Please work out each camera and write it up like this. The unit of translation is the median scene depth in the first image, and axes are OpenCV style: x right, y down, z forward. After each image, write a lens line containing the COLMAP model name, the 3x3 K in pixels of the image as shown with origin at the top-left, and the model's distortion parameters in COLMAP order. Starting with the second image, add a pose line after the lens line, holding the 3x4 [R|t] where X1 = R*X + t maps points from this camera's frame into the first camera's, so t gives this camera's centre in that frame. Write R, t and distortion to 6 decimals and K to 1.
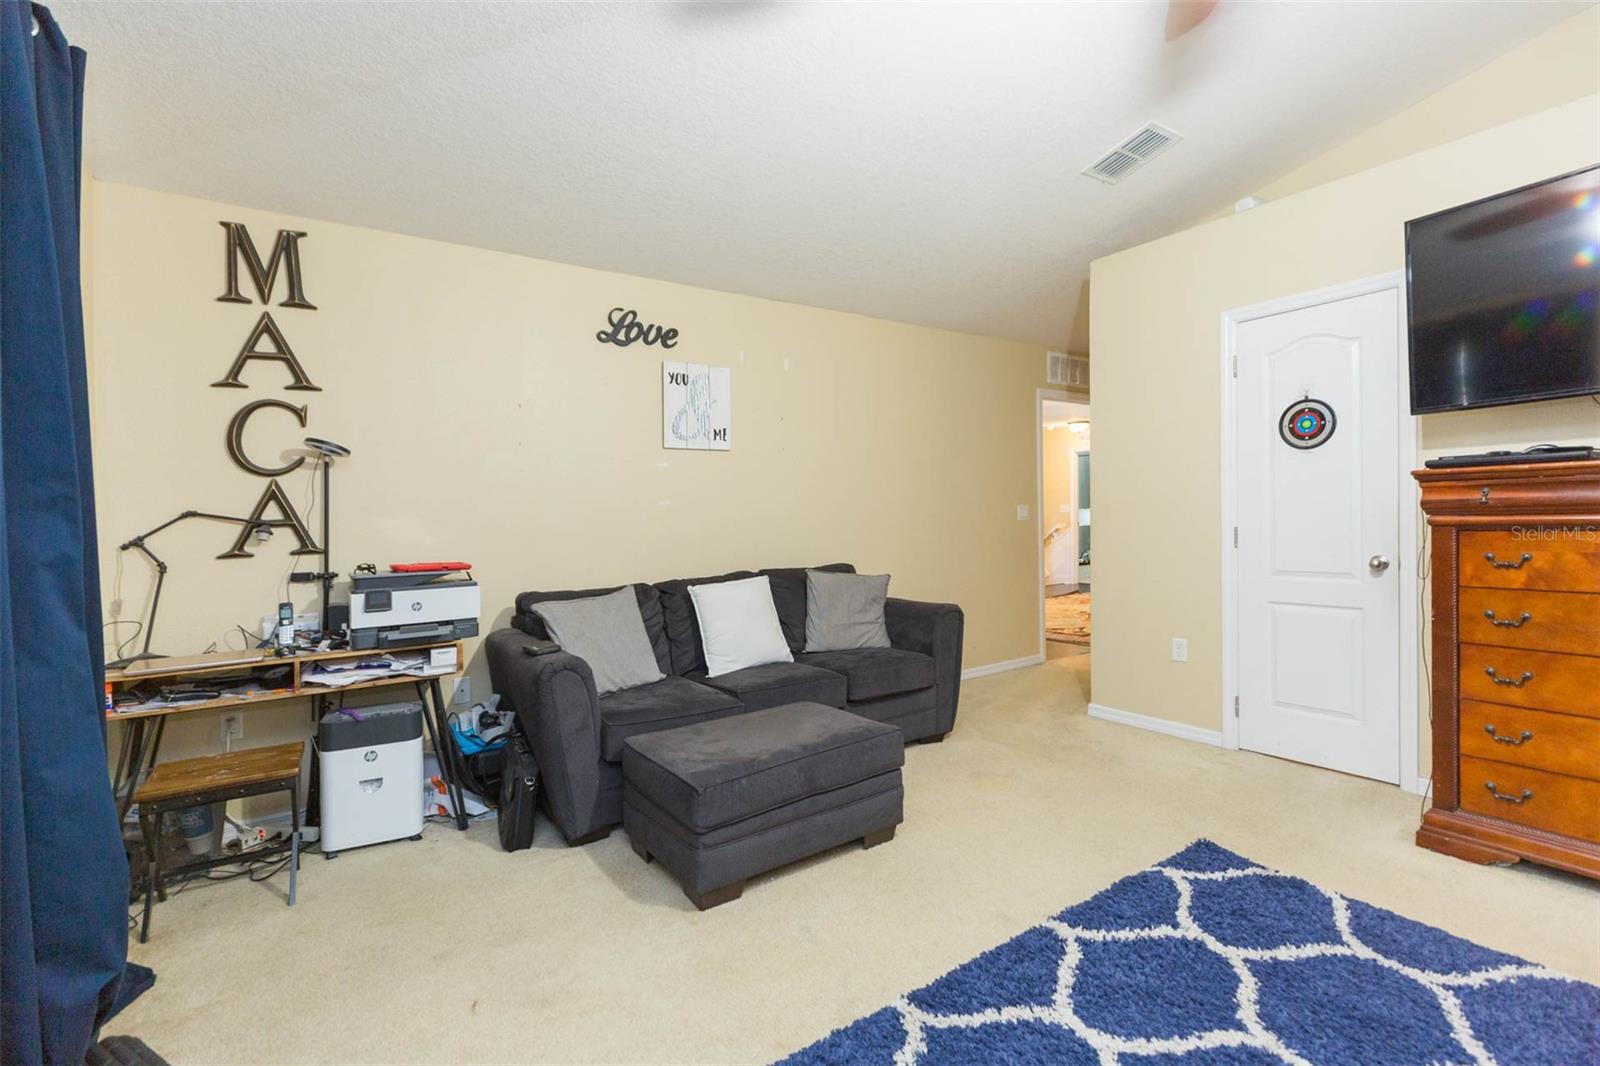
lens RADIAL K [[717.3, 0, 804.7], [0, 717.3, 515.8], [0, 0, 1]] dist [0.003303, -0.000091]
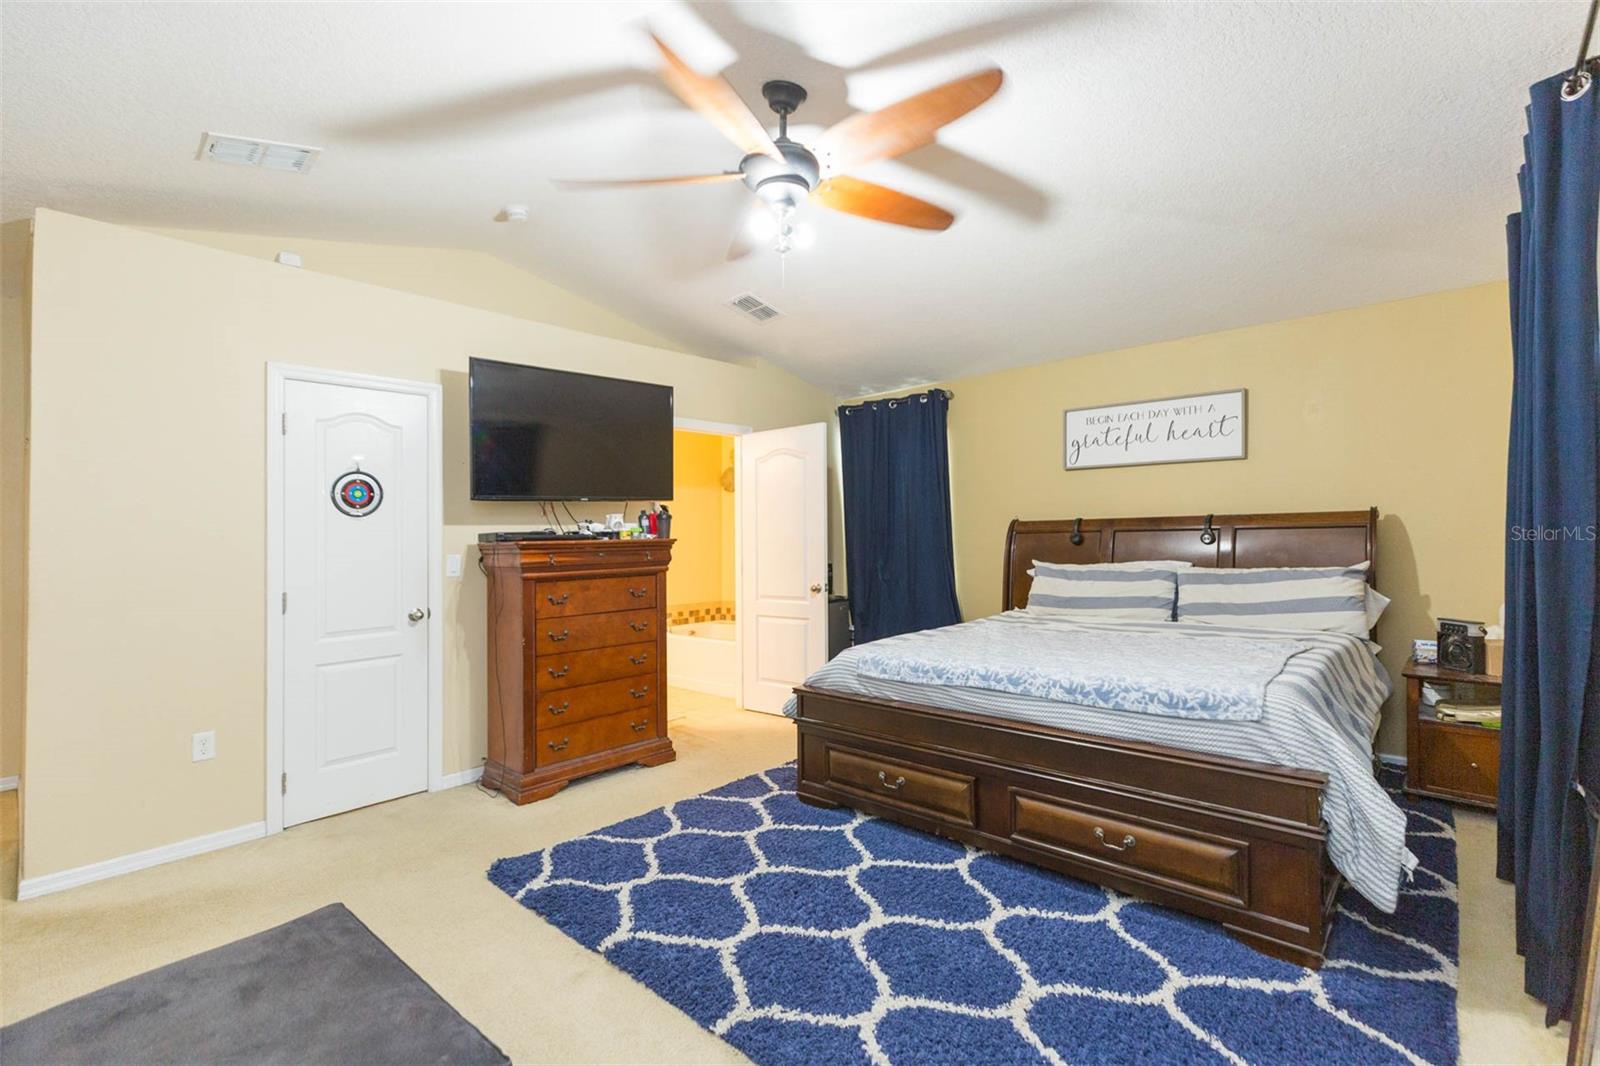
lens RADIAL K [[719.6, 0, 798.1], [0, 719.6, 546.9], [0, 0, 1]] dist [0.001174, 0.000059]
pose [[-0.229687, 0.021965, 0.973017, -0.565687], [0.029865, 0.999434, -0.015511, -0.011382], [-0.972806, 0.025497, -0.230213, 0.660562]]
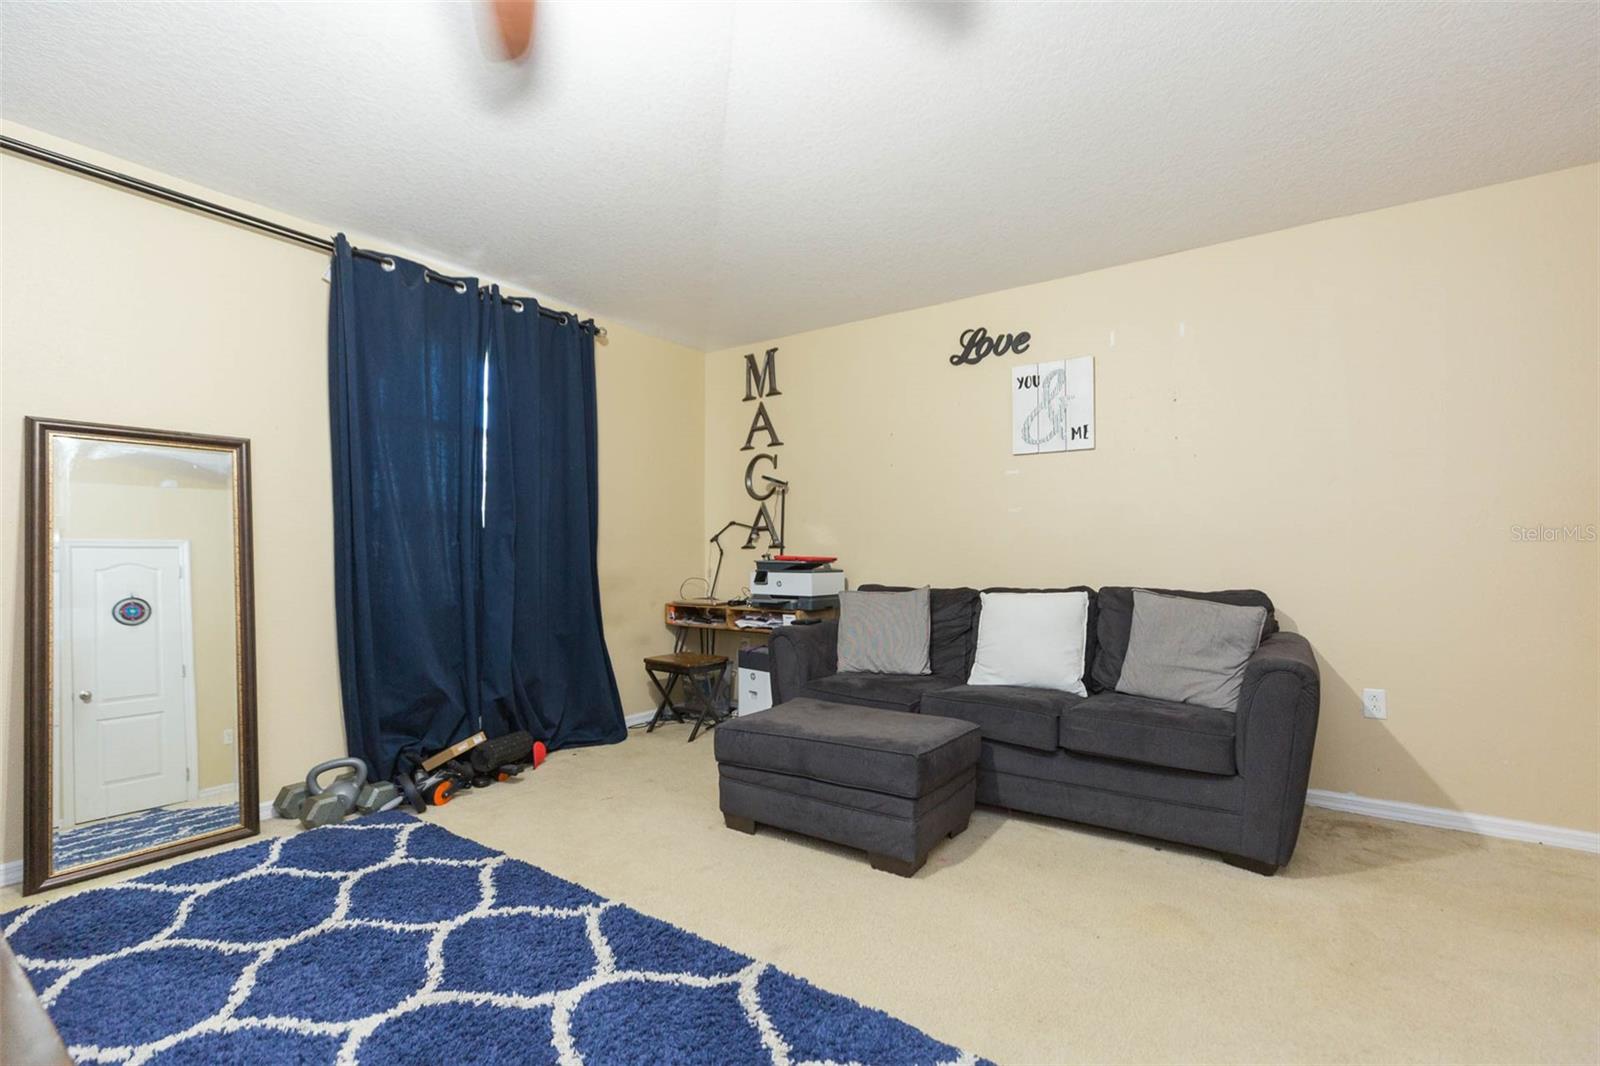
lens RADIAL K [[717.3, 0, 804.7], [0, 717.3, 515.8], [0, 0, 1]] dist [0.003303, -0.000091]
pose [[0.351161, -0.023134, -0.936029, 0.831425], [-0.007819, 0.999587, -0.027639, 0.025751], [0.936282, 0.017025, 0.350836, 0.506878]]
